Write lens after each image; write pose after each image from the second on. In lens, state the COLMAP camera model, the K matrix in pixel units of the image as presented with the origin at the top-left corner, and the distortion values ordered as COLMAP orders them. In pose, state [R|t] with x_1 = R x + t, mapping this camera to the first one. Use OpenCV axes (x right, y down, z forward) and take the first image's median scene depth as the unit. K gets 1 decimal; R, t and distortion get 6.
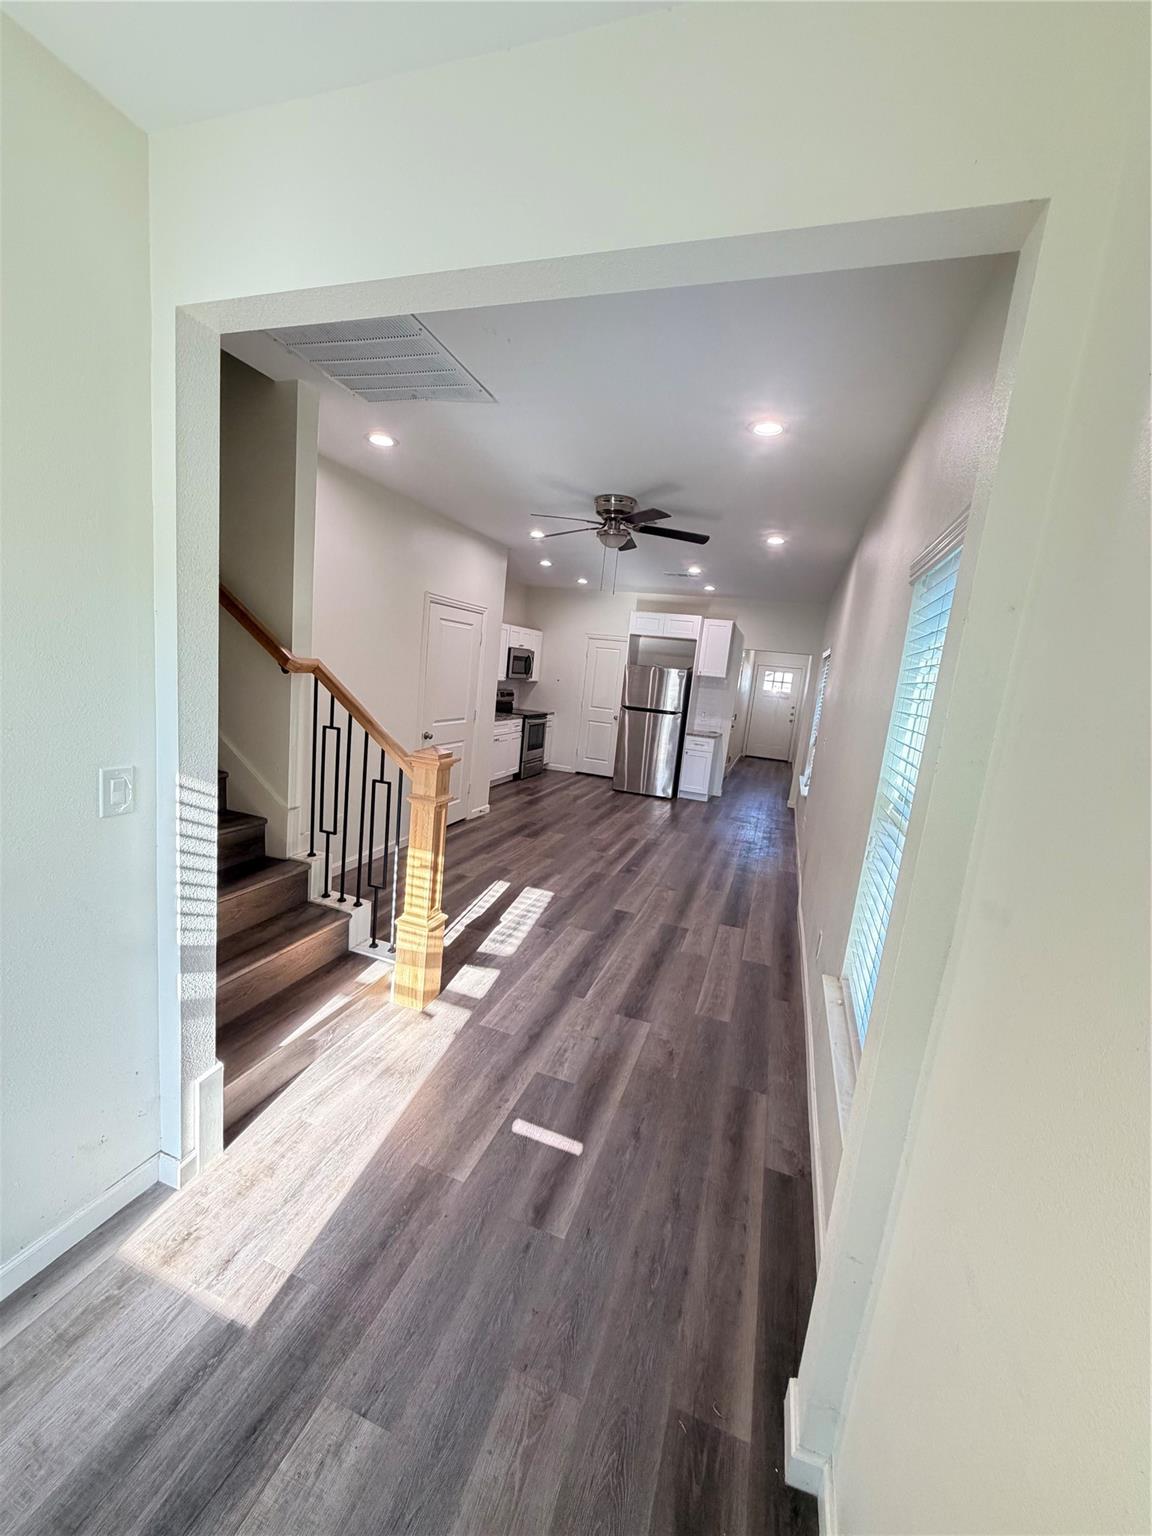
lens RADIAL K [[609.8, 0, 574.6], [0, 609.8, 768.6], [0, 0, 1]] dist [-0.000254, -0.000003]
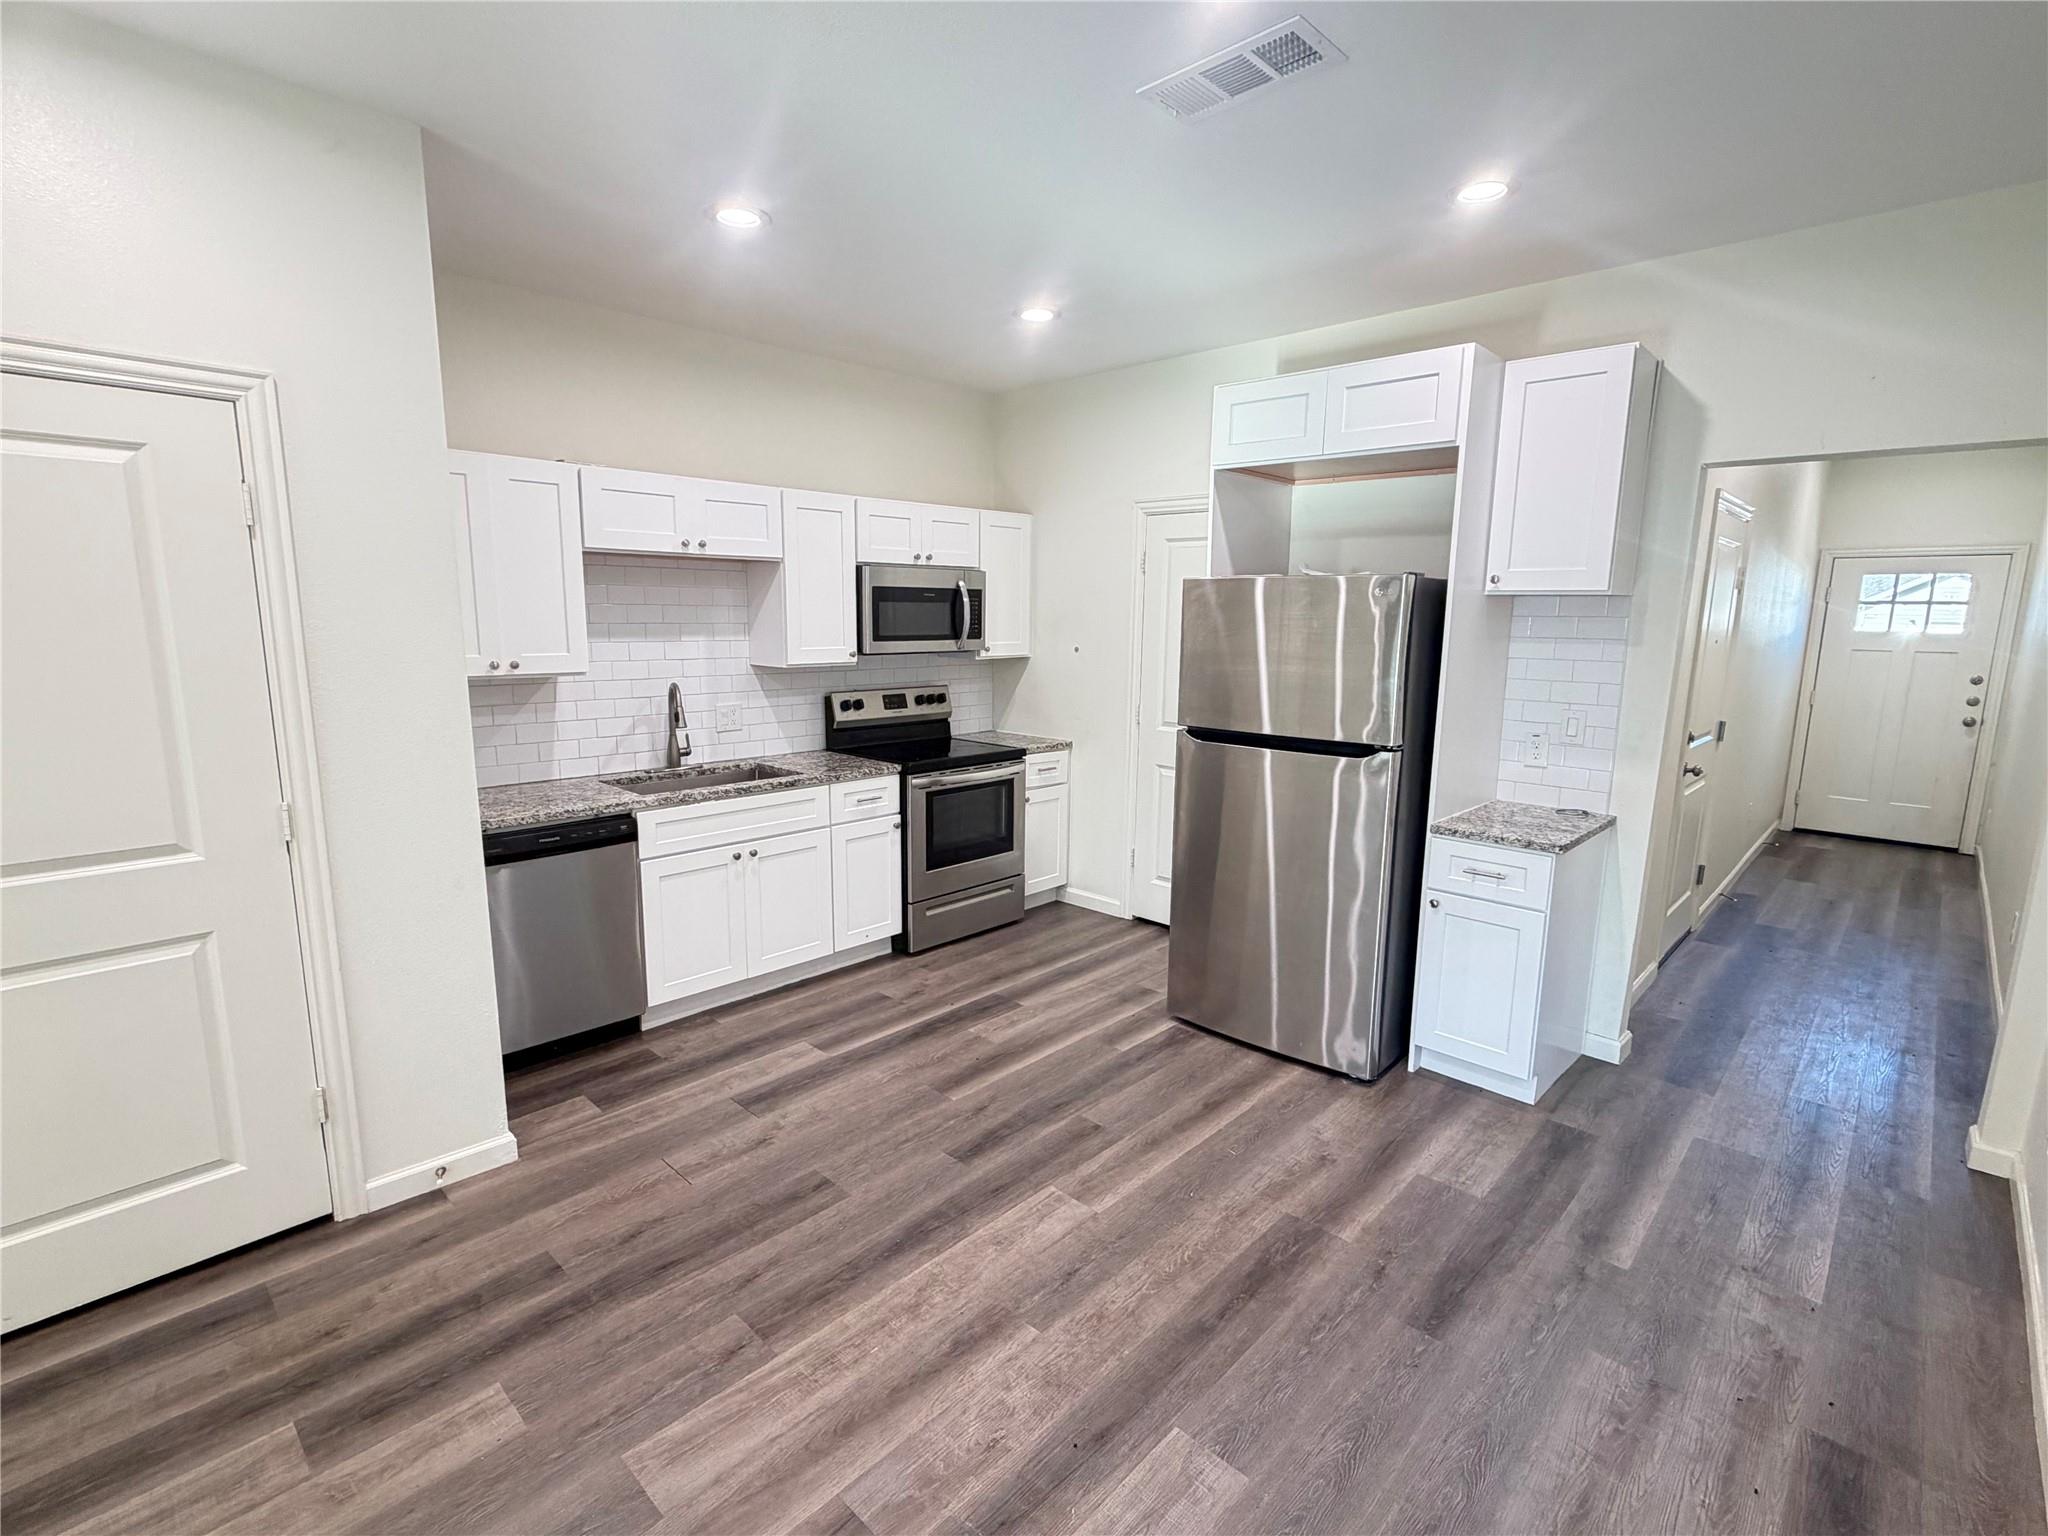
lens RADIAL K [[958.9, 0, 1025.4], [0, 958.9, 765.3], [0, 0, 1]] dist [0.001203, -0.000216]
pose [[0.907523, -0.016596, -0.419675, 0.193297], [0.004868, 0.999567, -0.029003, -0.071204], [0.419975, 0.024278, 0.907211, 0.556404]]
